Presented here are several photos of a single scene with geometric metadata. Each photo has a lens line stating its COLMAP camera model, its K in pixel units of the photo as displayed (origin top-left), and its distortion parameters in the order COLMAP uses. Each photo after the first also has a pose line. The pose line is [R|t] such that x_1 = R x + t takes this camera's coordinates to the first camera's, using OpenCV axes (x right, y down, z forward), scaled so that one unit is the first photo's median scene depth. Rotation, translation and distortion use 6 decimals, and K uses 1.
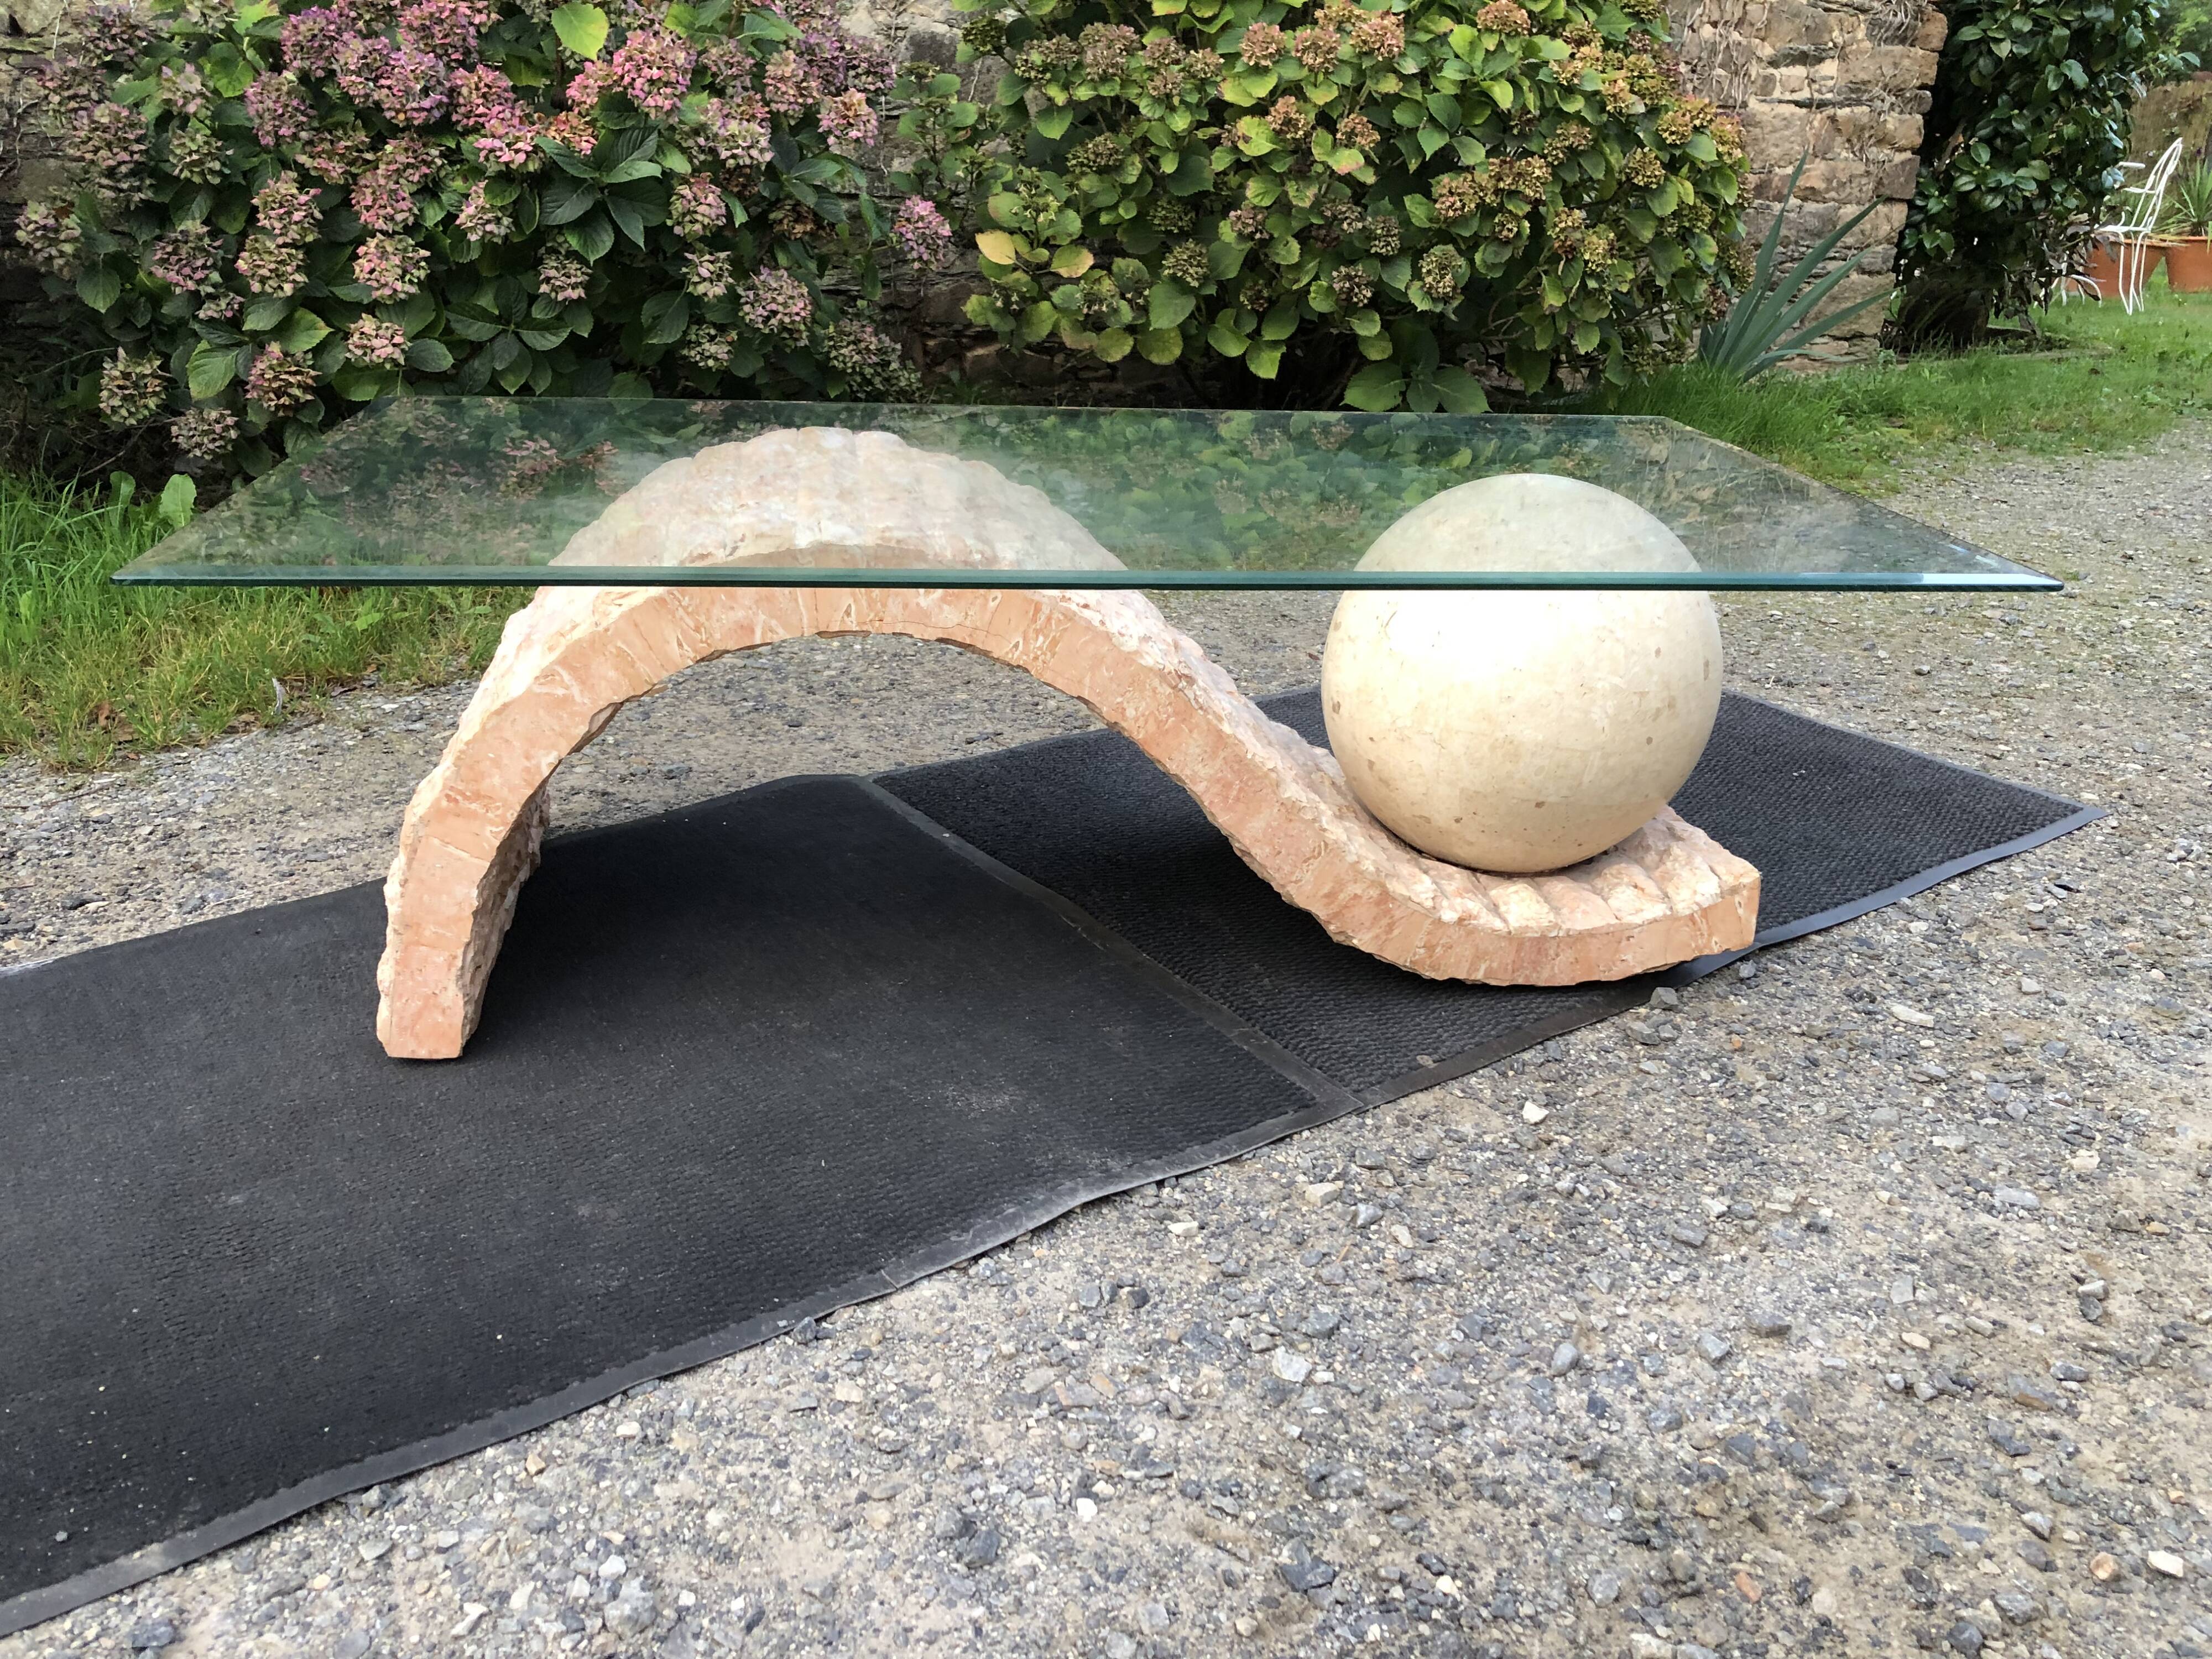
lens RADIAL K [[1812.6, 0, 1107.2], [0, 1812.6, 827.7], [0, 0, 1]] dist [0.014185, 0.002545]
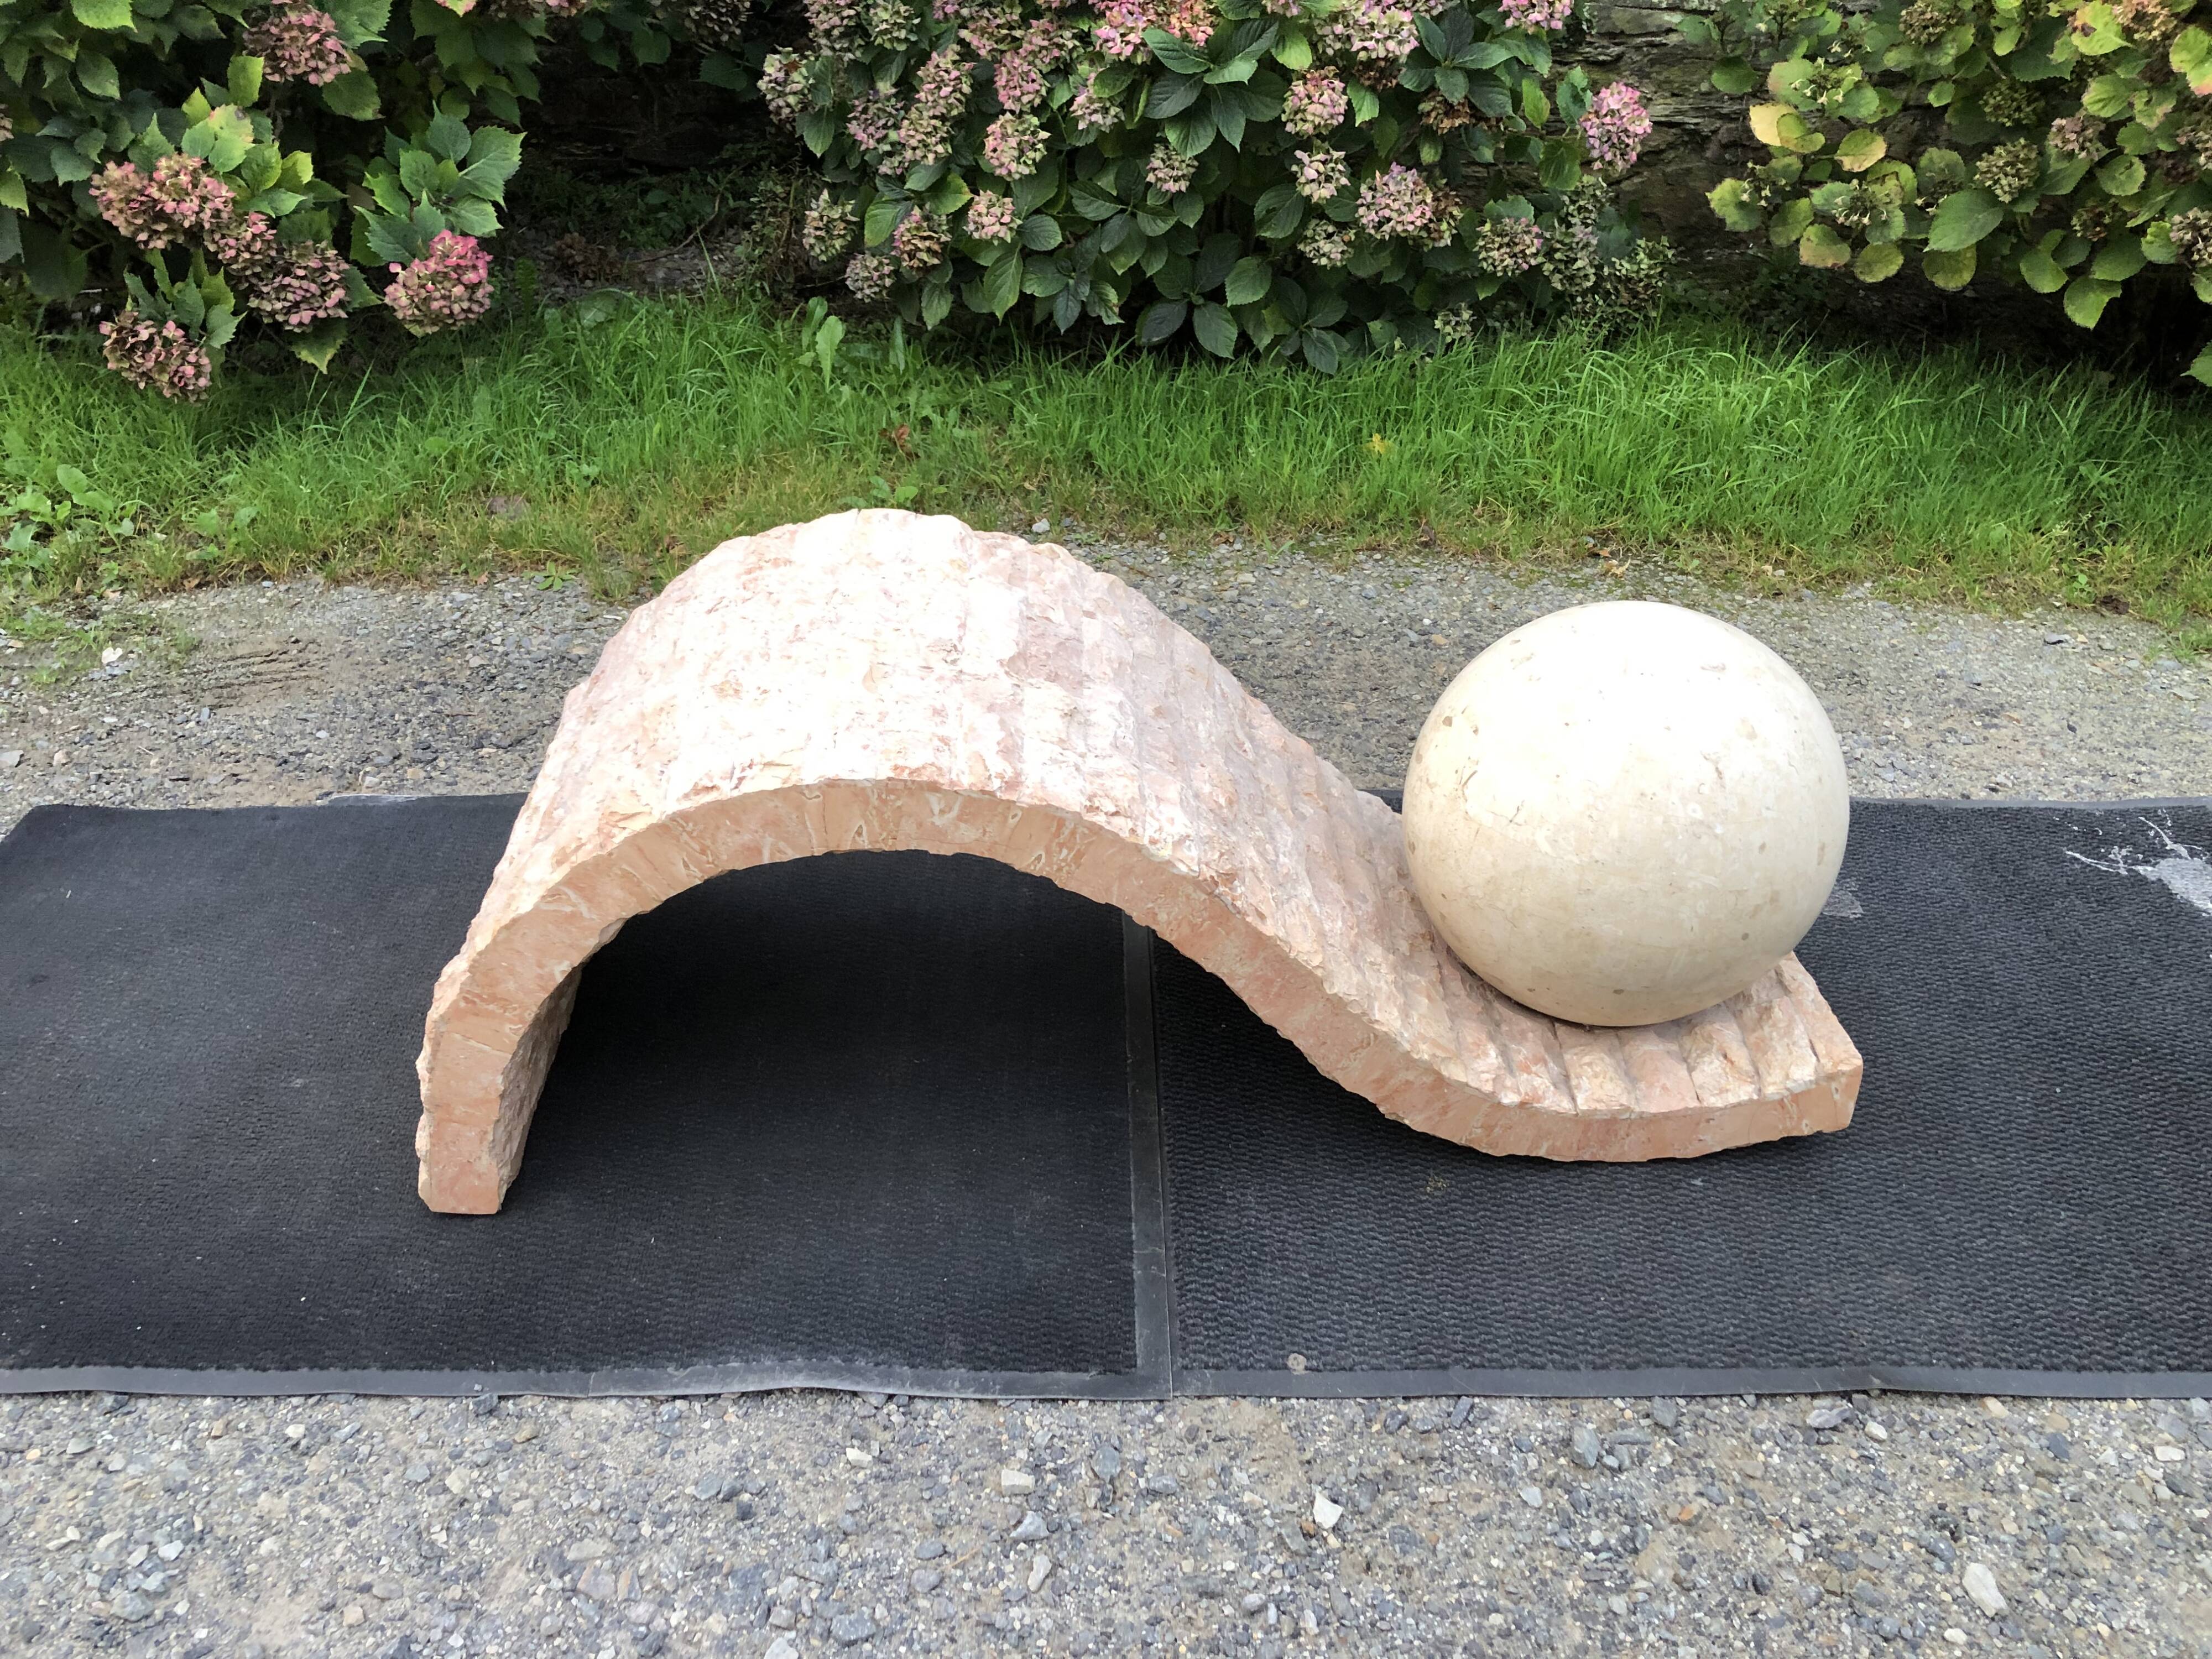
lens RADIAL K [[1812.6, 0, 1095.8], [0, 1812.6, 818.1], [0, 0, 1]] dist [0.014185, 0.002545]
pose [[0.811305, 0.296436, -0.503895, 0.280250], [-0.207676, 0.951832, 0.225580, -0.187941], [0.546494, -0.078367, 0.833788, 0.132636]]
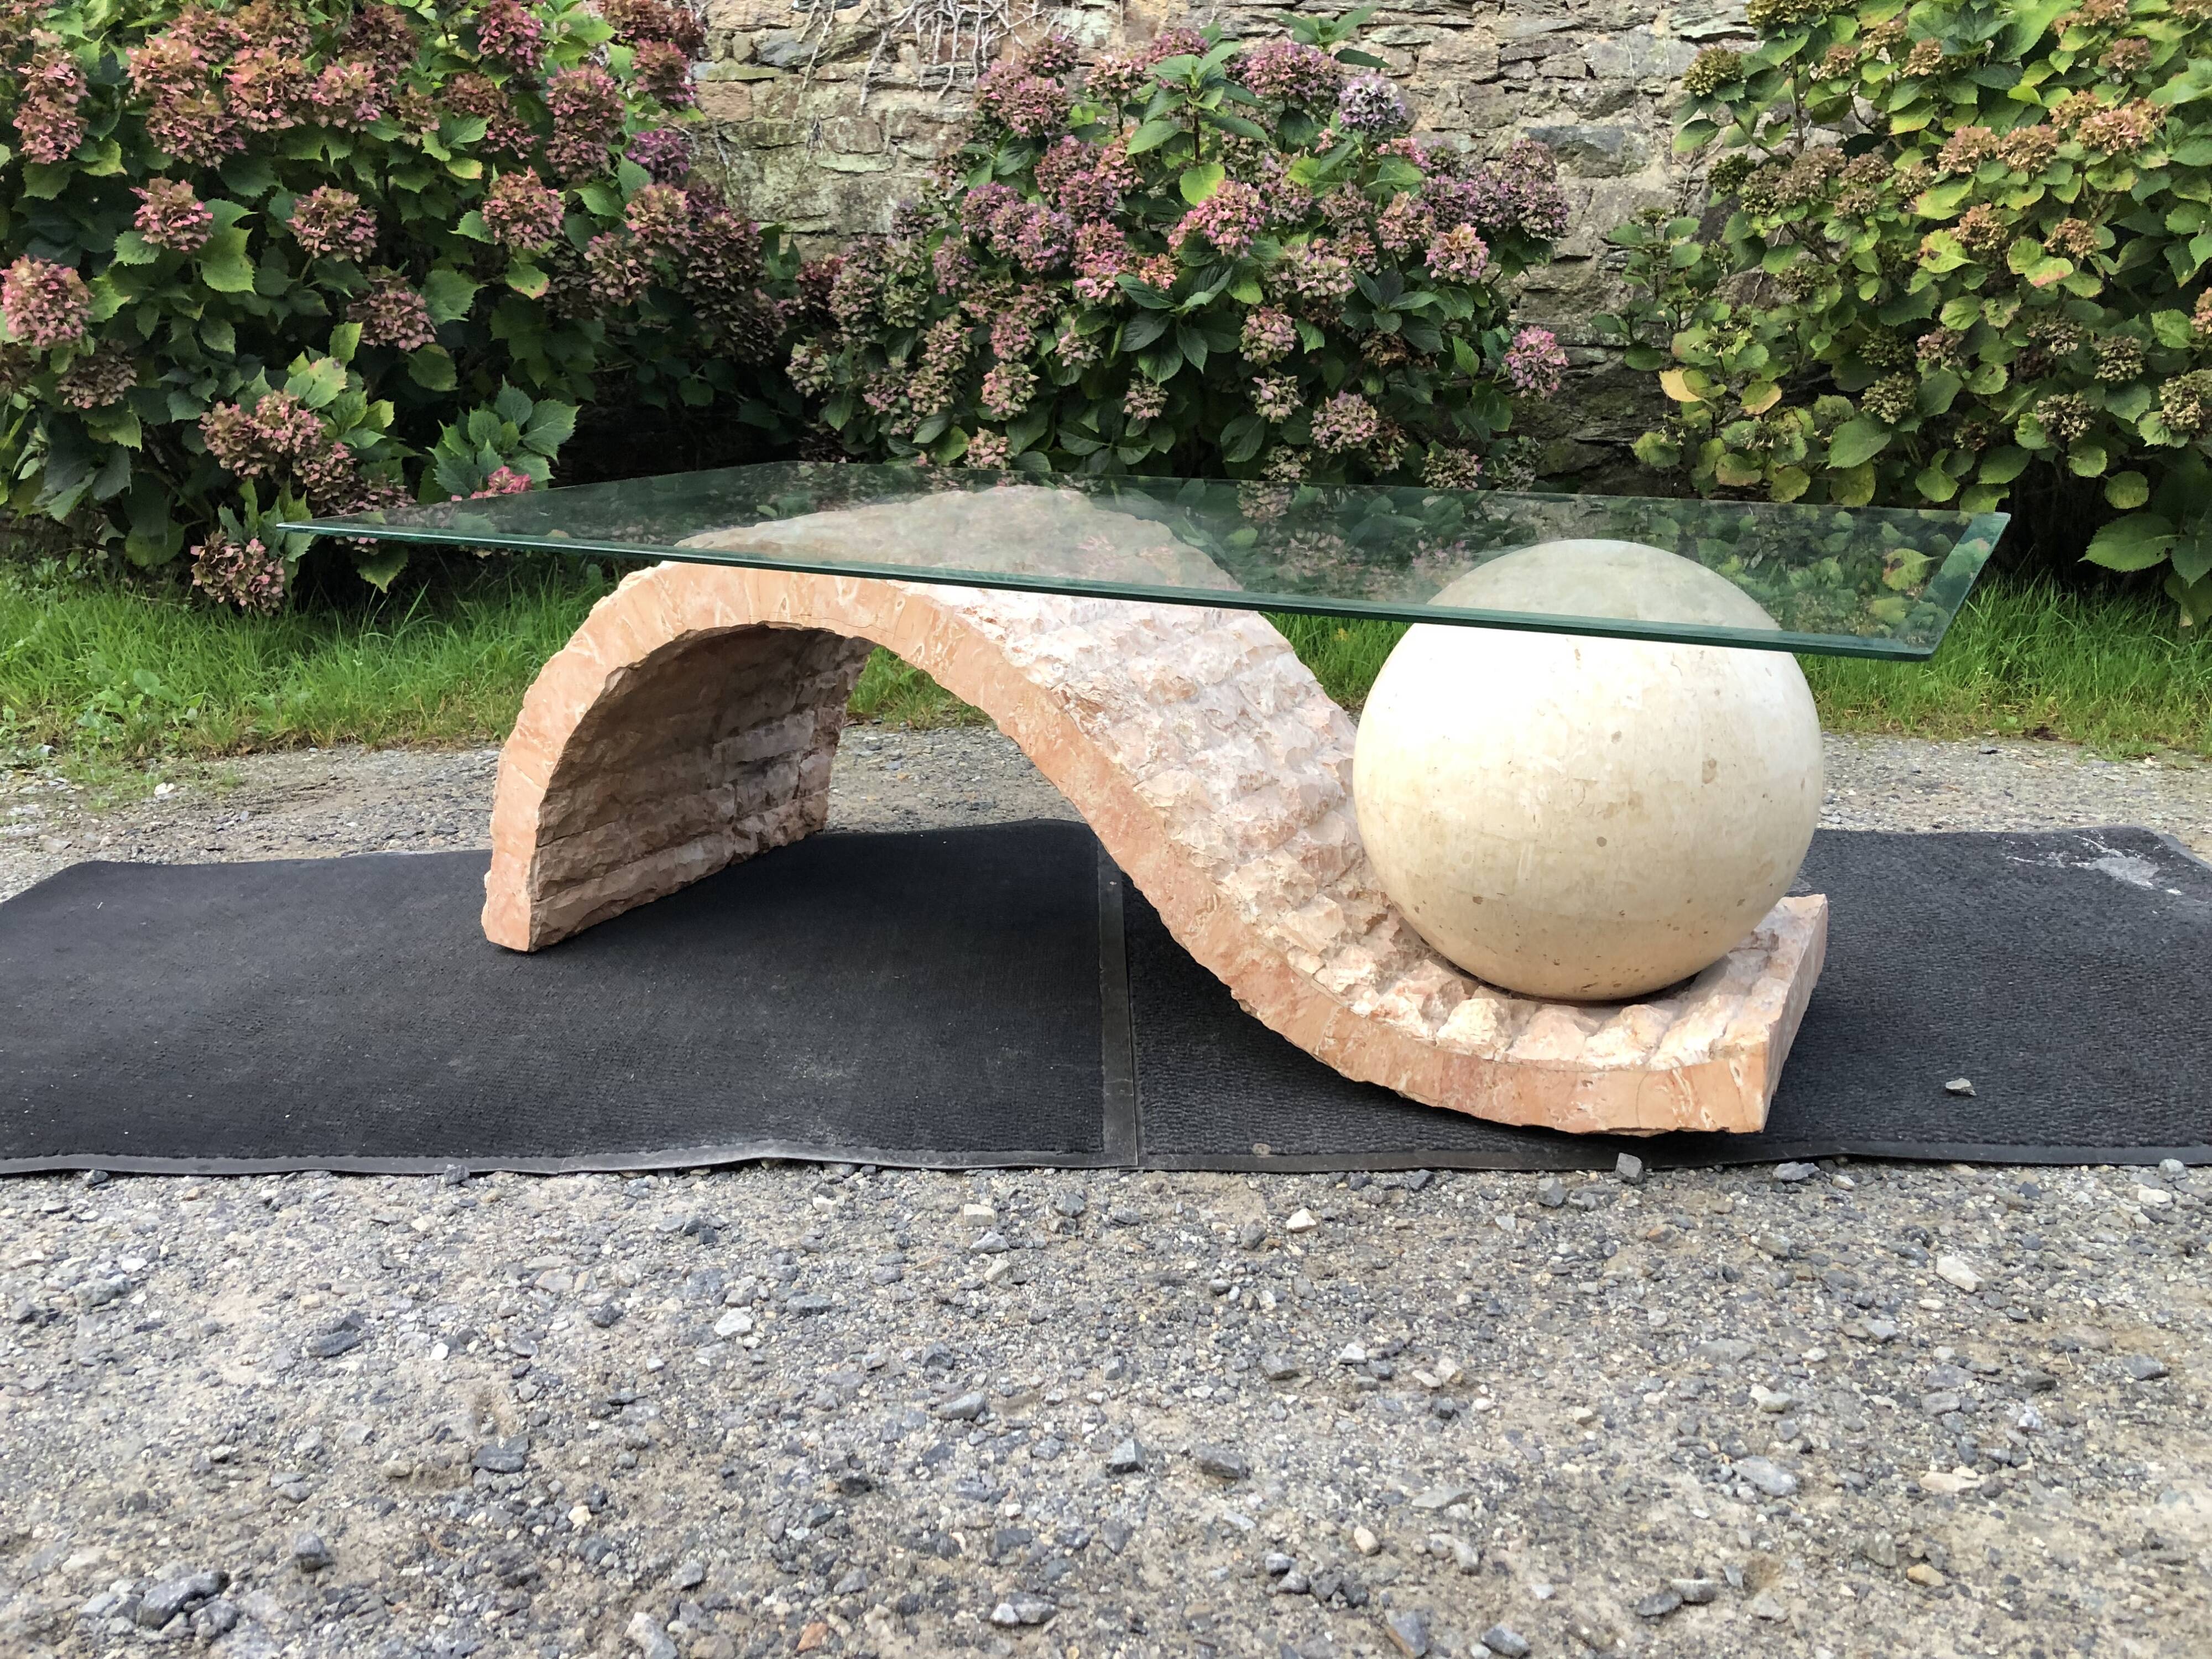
lens RADIAL K [[1812.6, 0, 1091.4], [0, 1812.6, 808.9], [0, 0, 1]] dist [0.014185, 0.002545]
pose [[0.806223, 0.119212, -0.579477, 0.366562], [-0.188262, 0.980268, -0.060264, 0.019709], [0.560858, 0.157680, 0.812758, 0.116714]]
